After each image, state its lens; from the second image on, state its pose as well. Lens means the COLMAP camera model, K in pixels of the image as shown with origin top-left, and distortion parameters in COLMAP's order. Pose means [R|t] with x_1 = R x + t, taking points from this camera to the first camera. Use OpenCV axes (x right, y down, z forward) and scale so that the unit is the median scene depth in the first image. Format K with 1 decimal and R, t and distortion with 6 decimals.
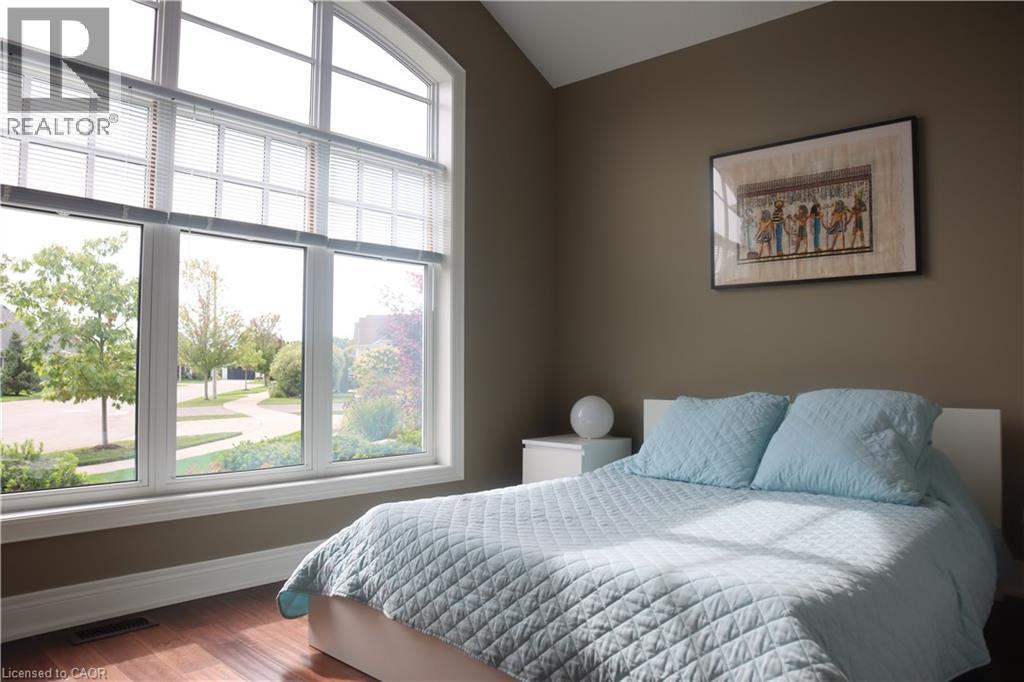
lens RADIAL K [[713.1, 0, 513.4], [0, 713.1, 333.3], [0, 0, 1]] dist [-0.123189, 0.079859]
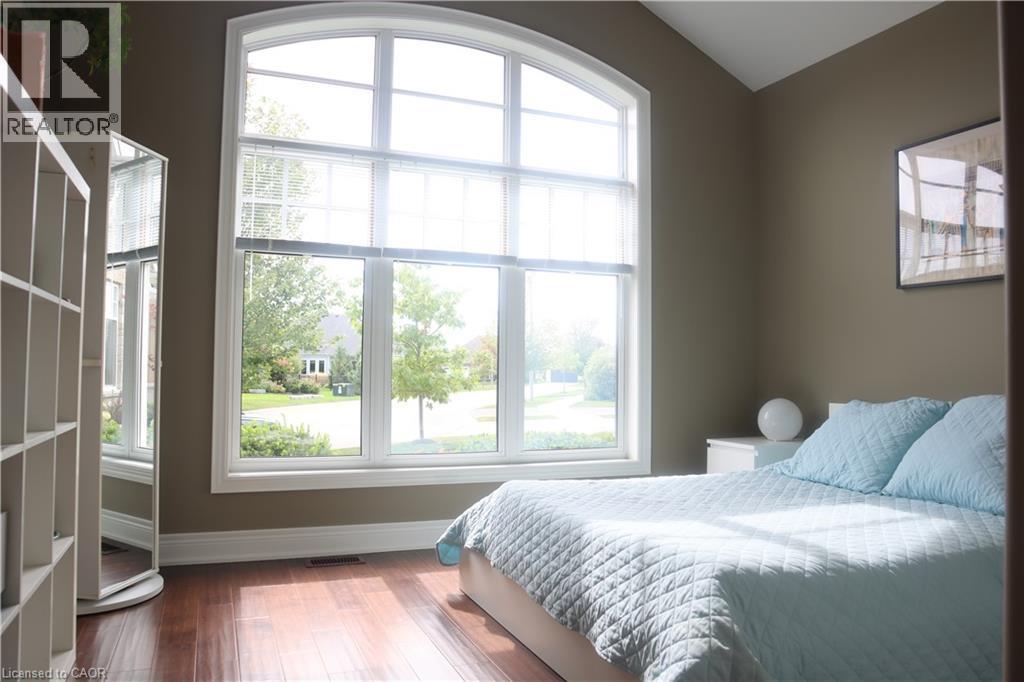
lens RADIAL K [[739.7, 0, 511.8], [0, 739.7, 333.7], [0, 0, 1]] dist [-0.086193, 0.027816]
pose [[0.905758, -0.014517, -0.423547, 0.278105], [0.013802, 0.999893, -0.004755, -0.005870], [0.423571, -0.001539, 0.905862, -0.129518]]
